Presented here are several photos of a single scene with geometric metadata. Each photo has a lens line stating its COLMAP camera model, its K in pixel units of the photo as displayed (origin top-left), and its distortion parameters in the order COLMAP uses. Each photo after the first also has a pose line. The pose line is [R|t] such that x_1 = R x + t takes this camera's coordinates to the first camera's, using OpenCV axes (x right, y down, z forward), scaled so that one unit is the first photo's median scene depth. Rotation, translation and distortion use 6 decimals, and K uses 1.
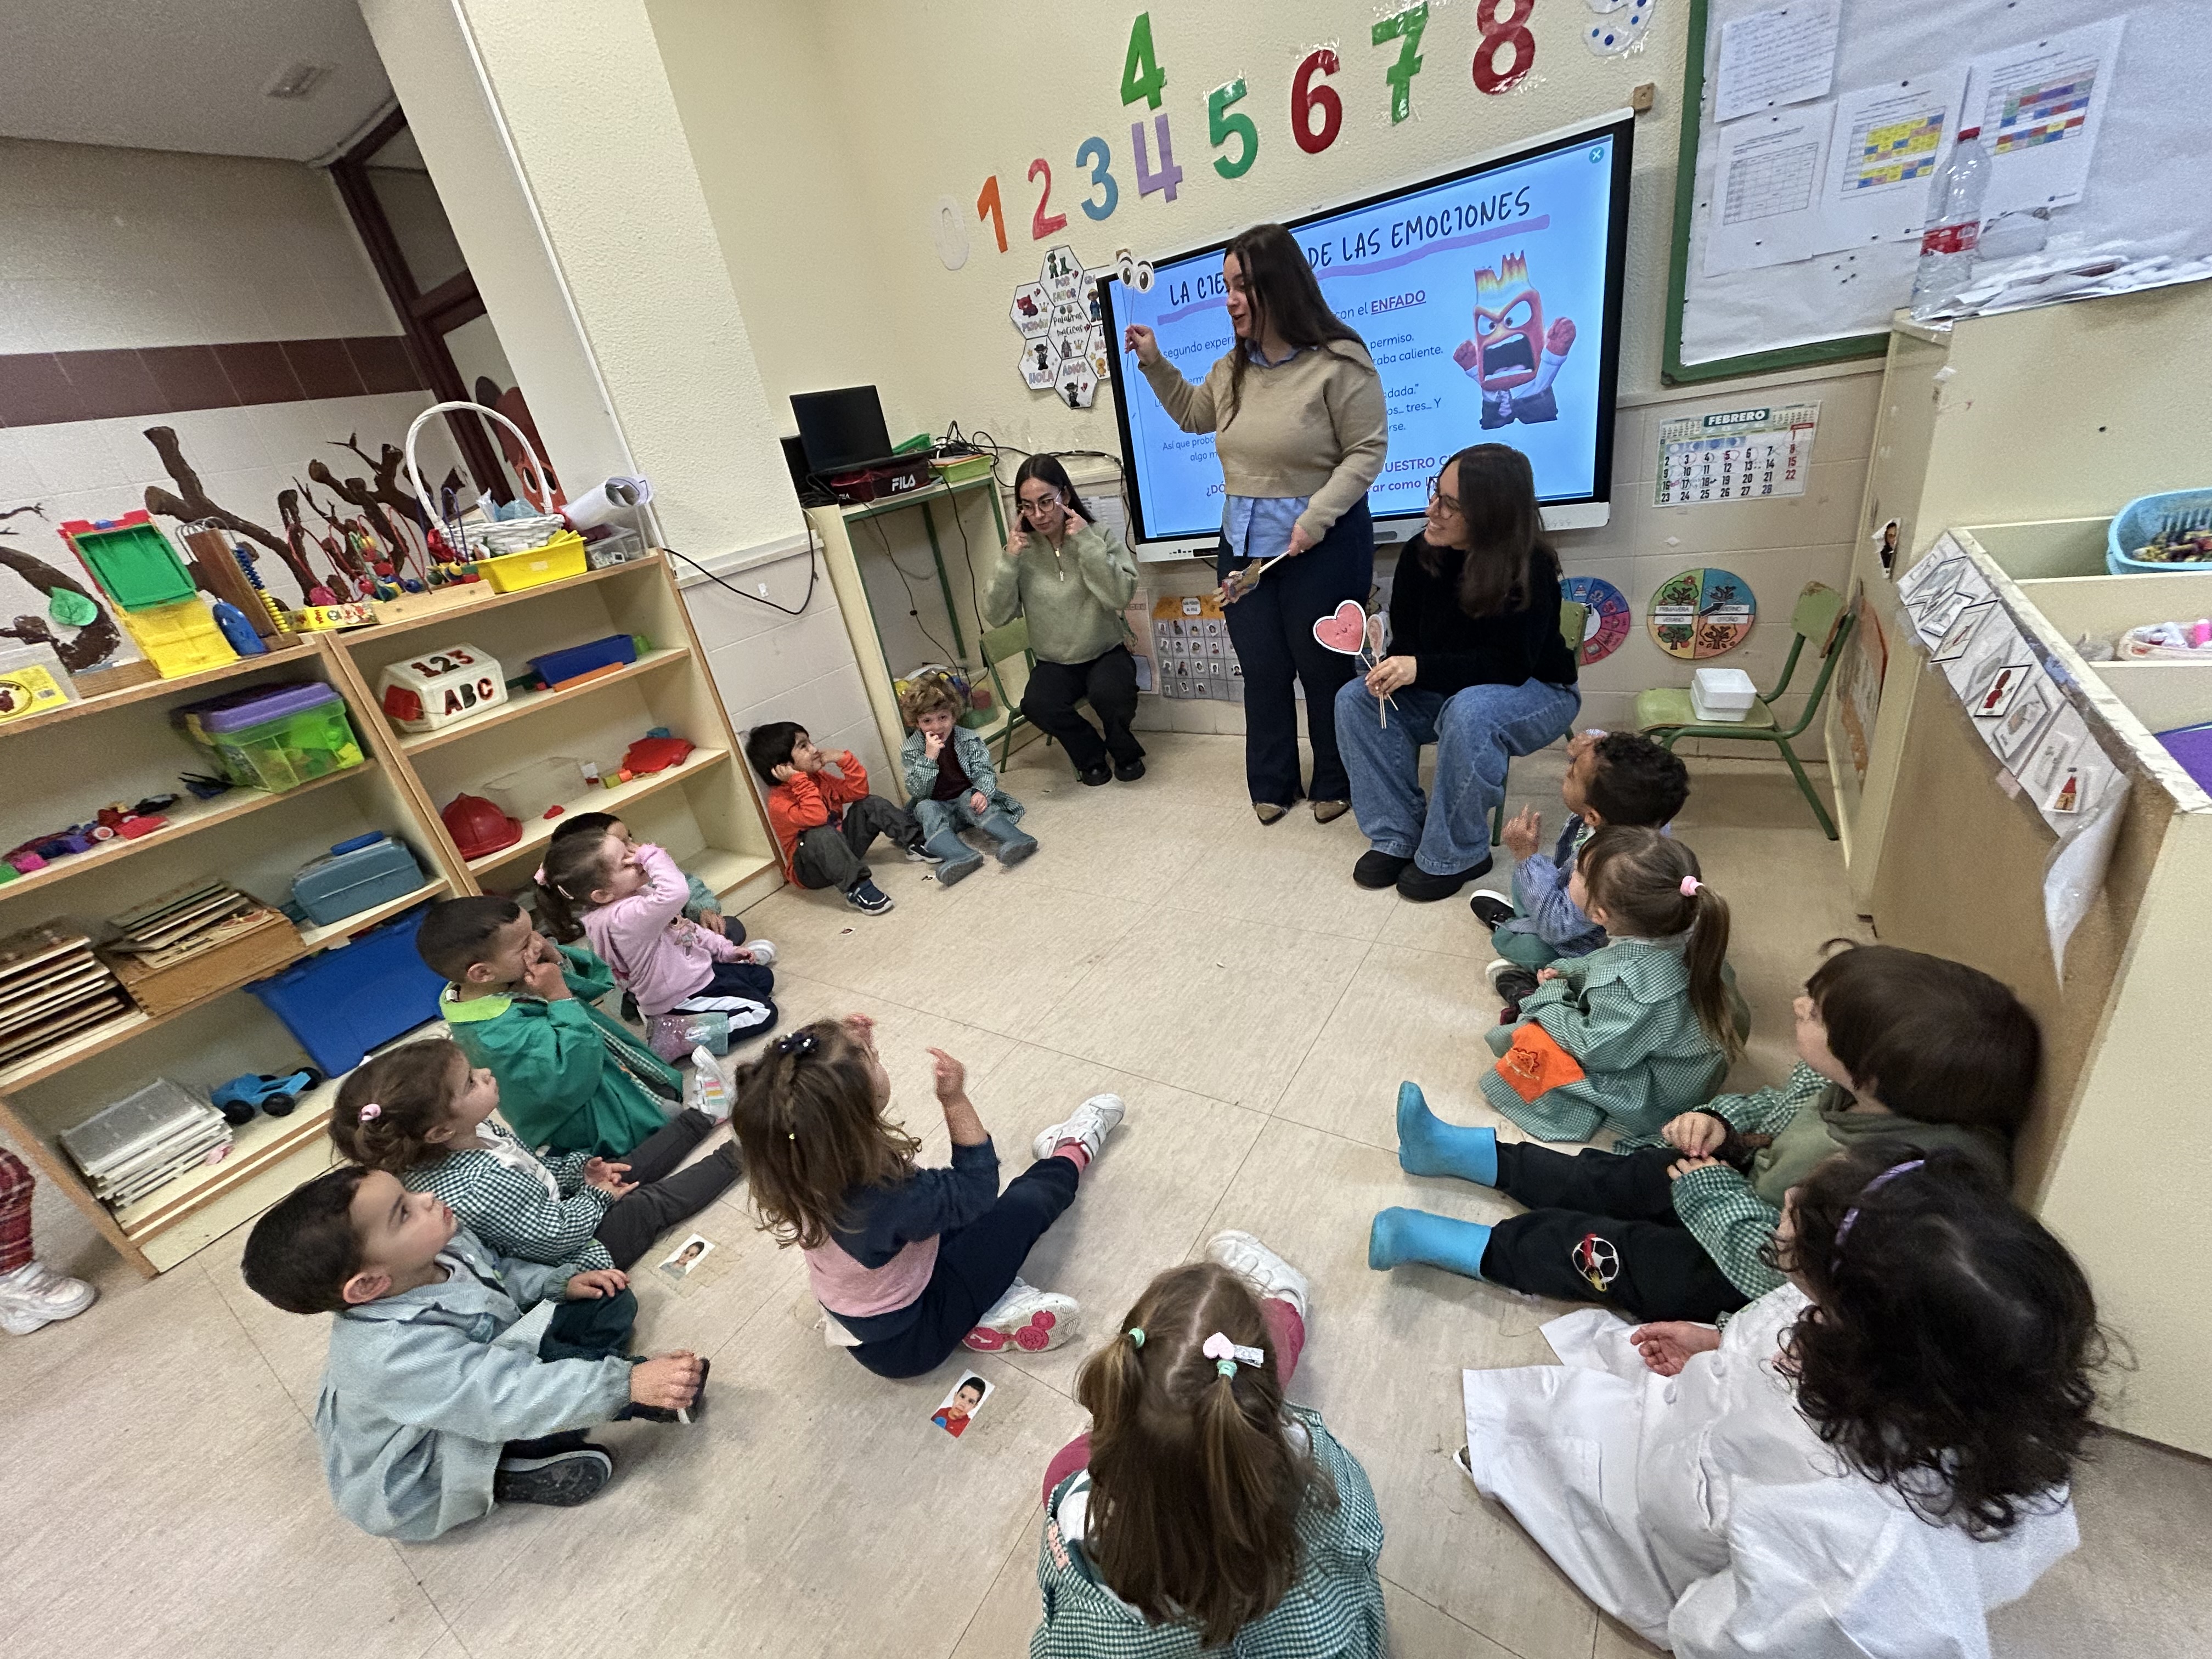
lens RADIAL K [[882.9, 0, 1106.6], [0, 882.9, 827.6], [0, 0, 1]] dist [0.004516, -0.000268]
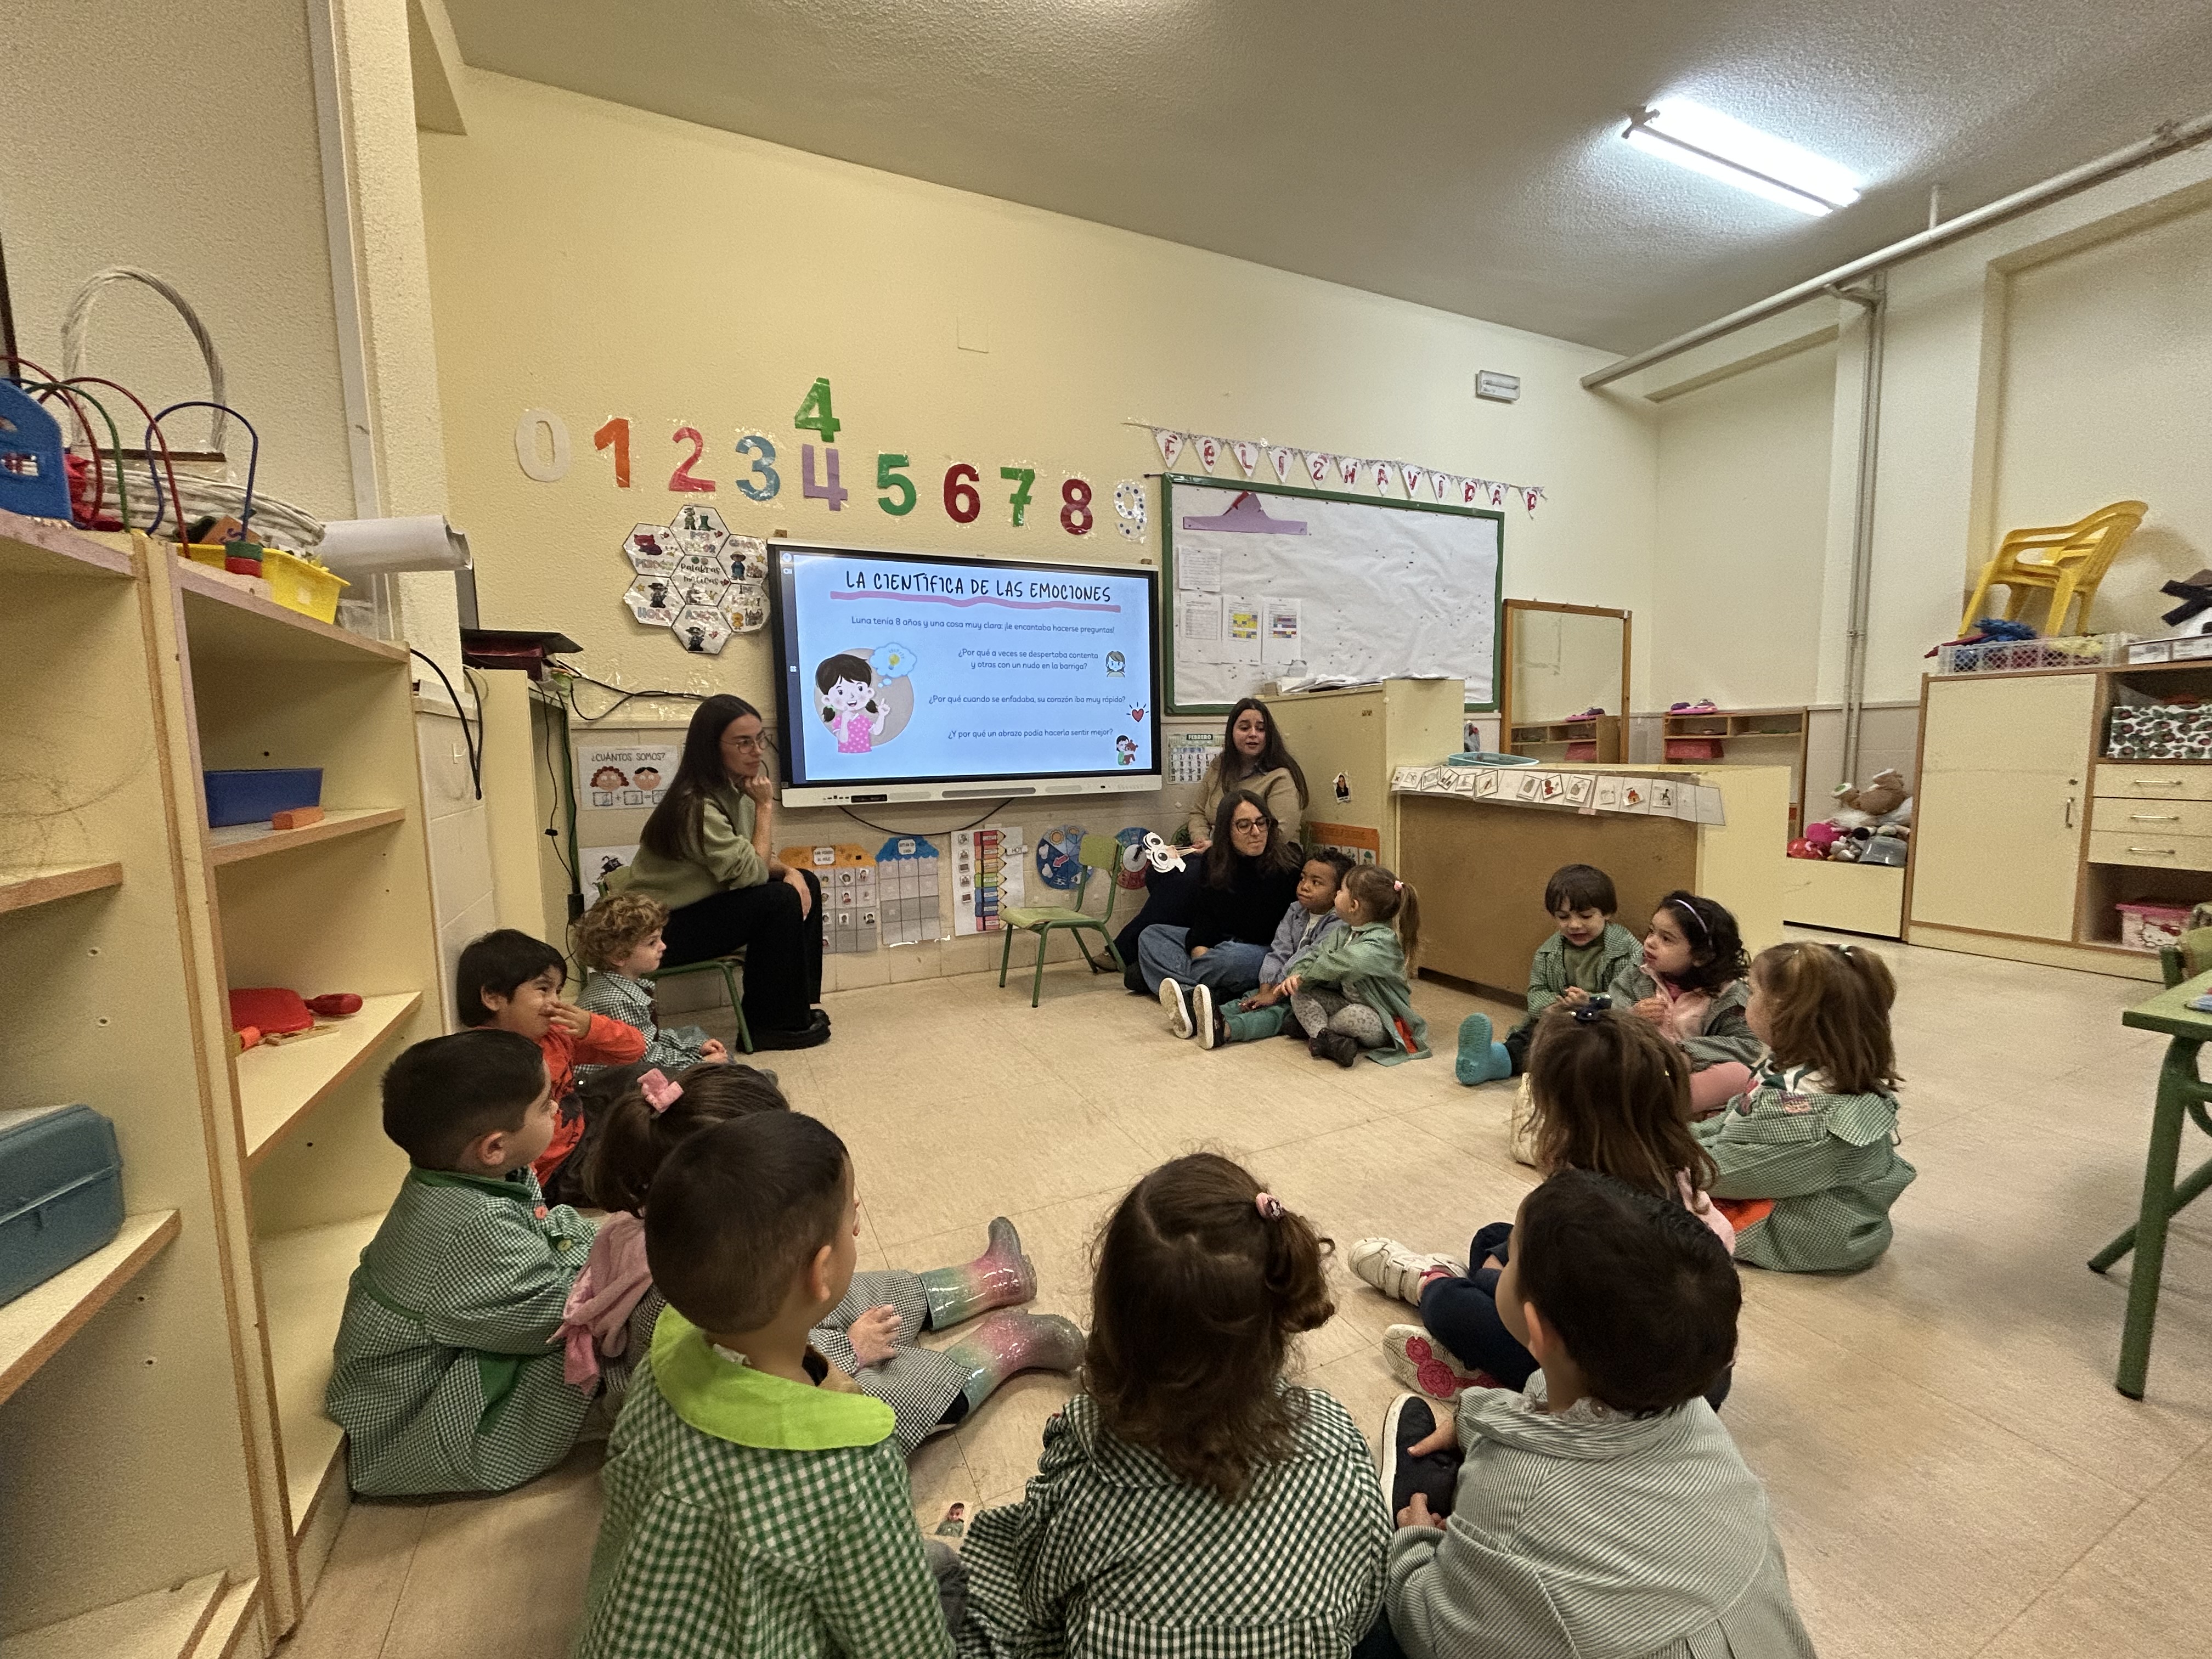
lens RADIAL K [[882.9, 0, 1092.5], [0, 882.9, 837.2], [0, 0, 1]] dist [0.004516, -0.000268]
pose [[0.524384, 0.078816, 0.847827, -0.863918], [0.302218, 0.913650, -0.271858, 0.127951], [-0.796044, 0.398787, 0.455284, 0.456178]]
